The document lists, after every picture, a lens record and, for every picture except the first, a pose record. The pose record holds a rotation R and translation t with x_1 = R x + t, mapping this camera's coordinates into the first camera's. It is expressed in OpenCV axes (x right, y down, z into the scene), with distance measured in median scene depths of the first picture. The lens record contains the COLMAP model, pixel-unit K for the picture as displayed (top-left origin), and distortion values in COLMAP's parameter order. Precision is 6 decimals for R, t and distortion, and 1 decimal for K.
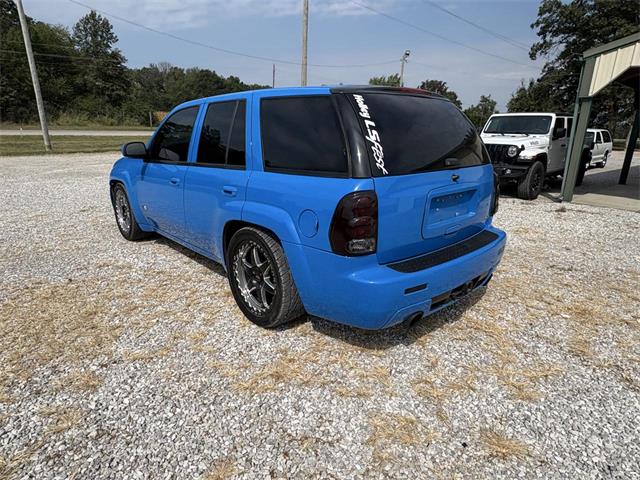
lens RADIAL K [[391.4, 0, 318.6], [0, 391.4, 239.8], [0, 0, 1]] dist [0.001815, -0.001225]
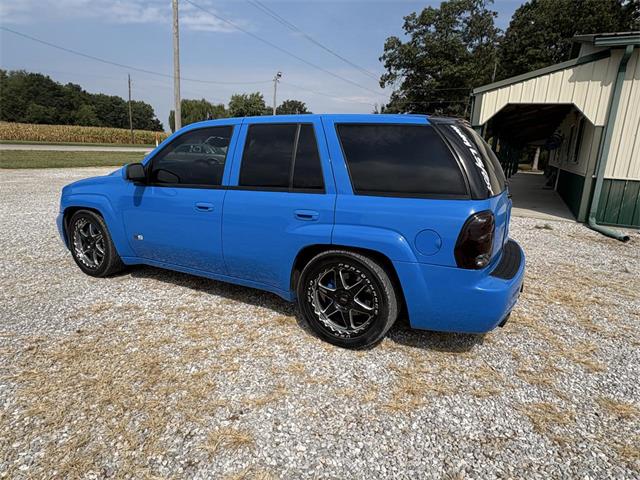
lens RADIAL K [[391.4, 0, 320.9], [0, 391.4, 237.4], [0, 0, 1]] dist [0.001815, -0.001225]
pose [[0.940316, -0.062029, 0.334601, -0.319733], [0.076822, 0.996558, -0.031147, -0.021866], [-0.331517, 0.054992, 0.941845, 0.040173]]
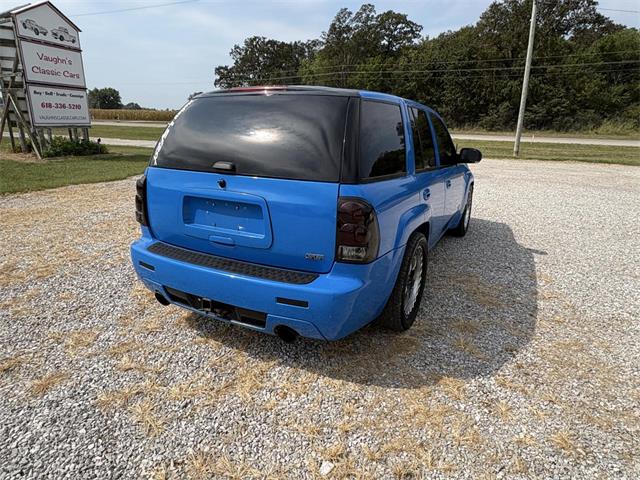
lens RADIAL K [[391.4, 0, 320.7], [0, 391.4, 241.6], [0, 0, 1]] dist [0.001815, -0.001225]
pose [[0.341876, 0.261229, -0.902707, 0.684296], [-0.276688, 0.945988, 0.168966, -0.132036], [0.898089, 0.192003, 0.395689, 0.467158]]
